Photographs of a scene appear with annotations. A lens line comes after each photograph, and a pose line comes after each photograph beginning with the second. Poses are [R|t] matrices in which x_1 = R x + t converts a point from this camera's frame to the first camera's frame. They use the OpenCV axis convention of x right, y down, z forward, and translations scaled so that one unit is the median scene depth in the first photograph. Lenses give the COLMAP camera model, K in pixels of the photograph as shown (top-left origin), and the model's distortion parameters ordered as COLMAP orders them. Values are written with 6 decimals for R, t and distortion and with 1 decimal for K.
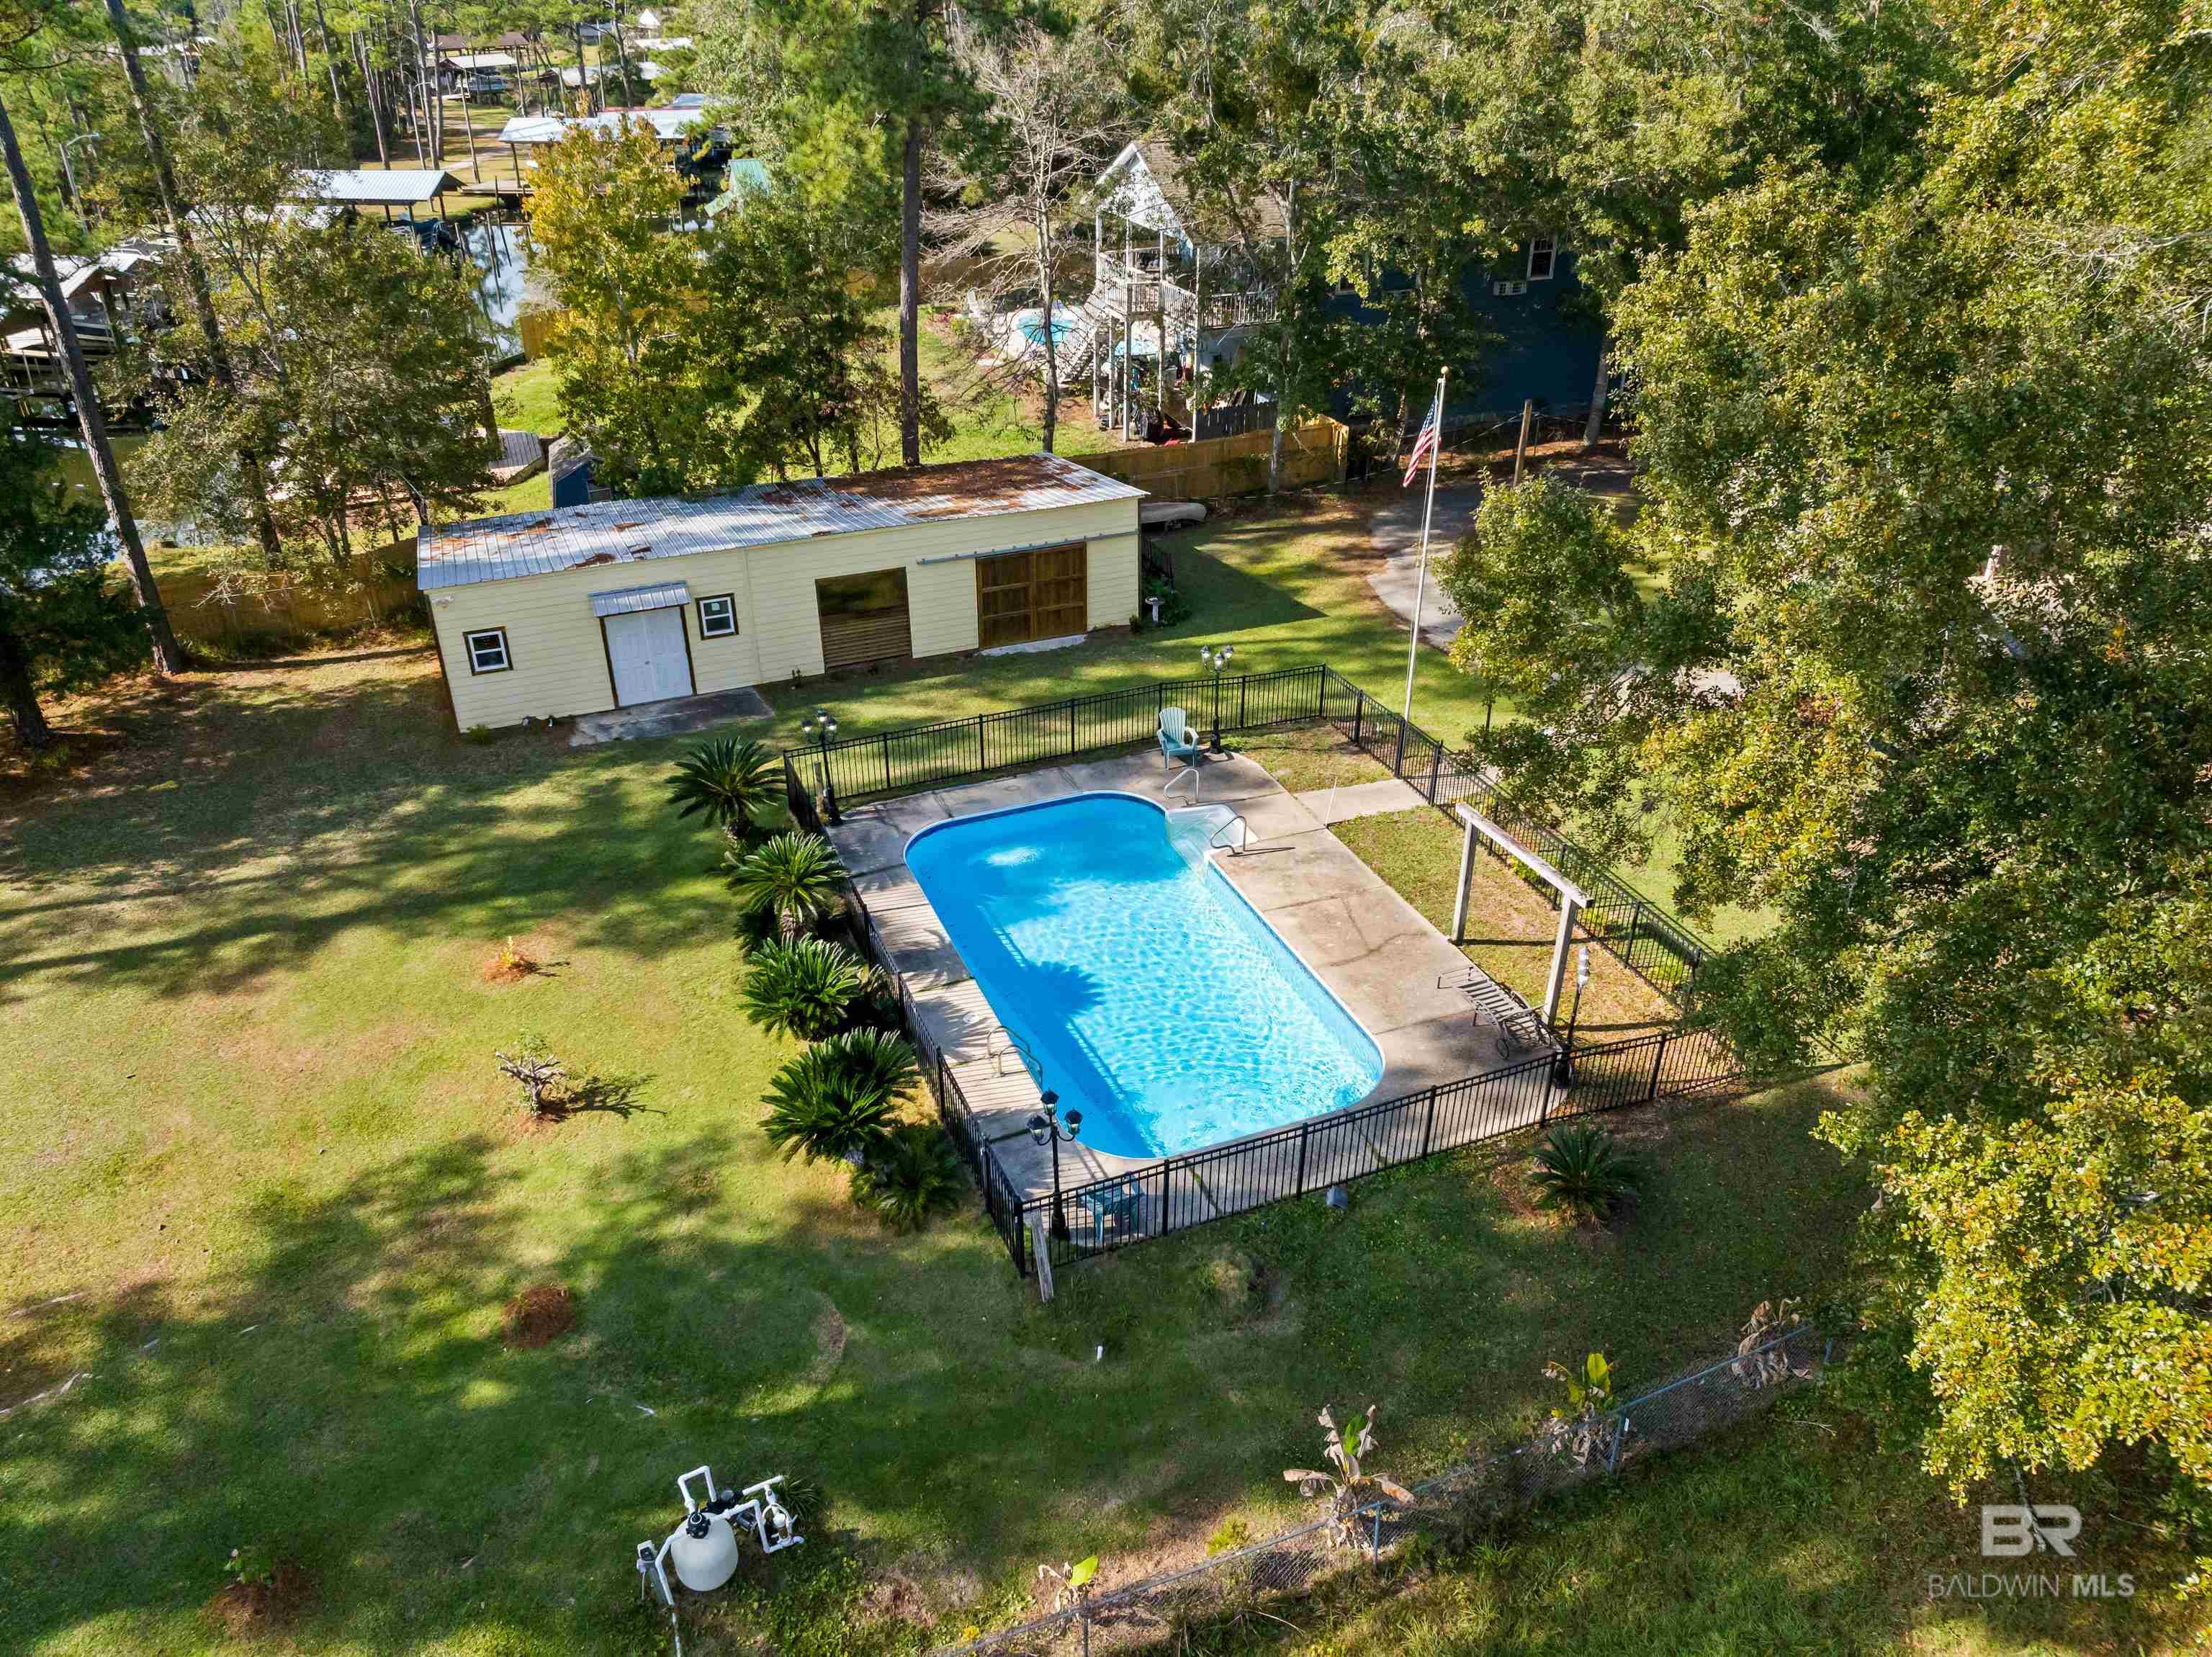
lens RADIAL K [[1563.8, 0, 1105.3], [0, 1563.8, 830.8], [0, 0, 1]] dist [-0.034075, -0.003202]
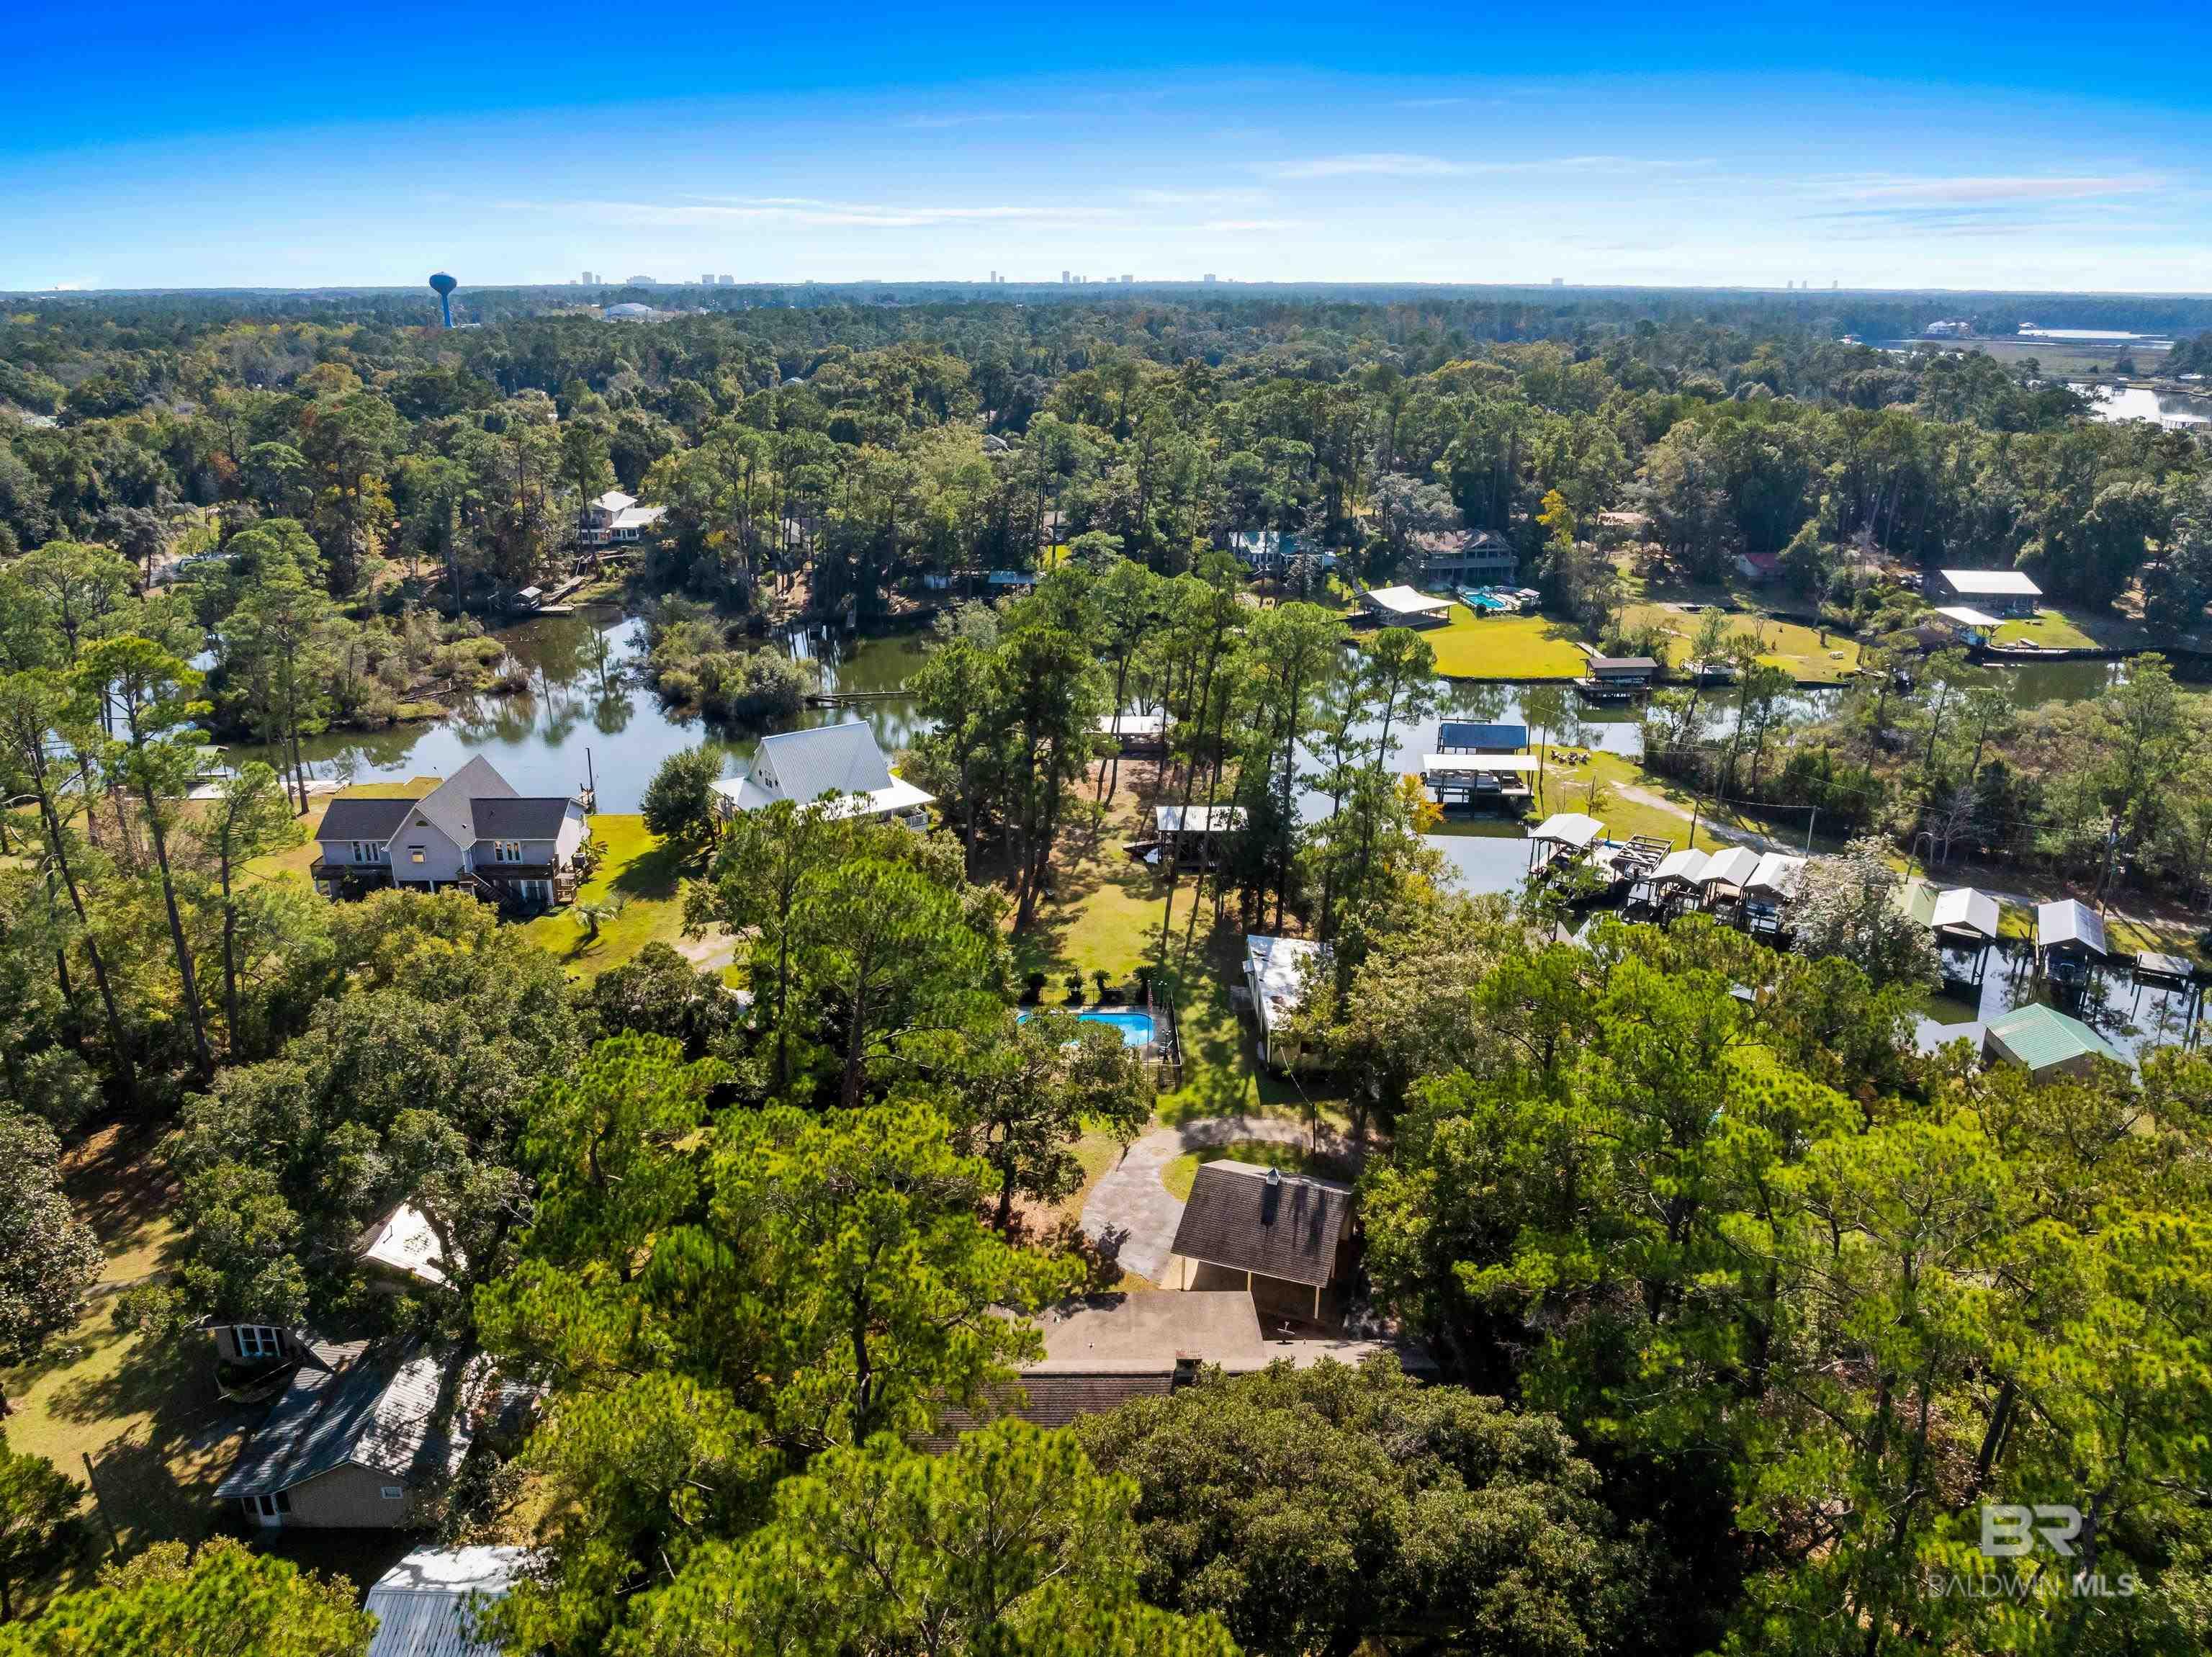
lens RADIAL K [[1563.8, 0, 1111.3], [0, 1563.8, 839.1], [0, 0, 1]] dist [-0.034075, -0.003202]
pose [[-0.370868, 0.315905, -0.873305, 3.081090], [-0.464359, 0.751292, 0.468969, -2.045888], [0.804256, 0.579452, -0.131936, 1.120999]]
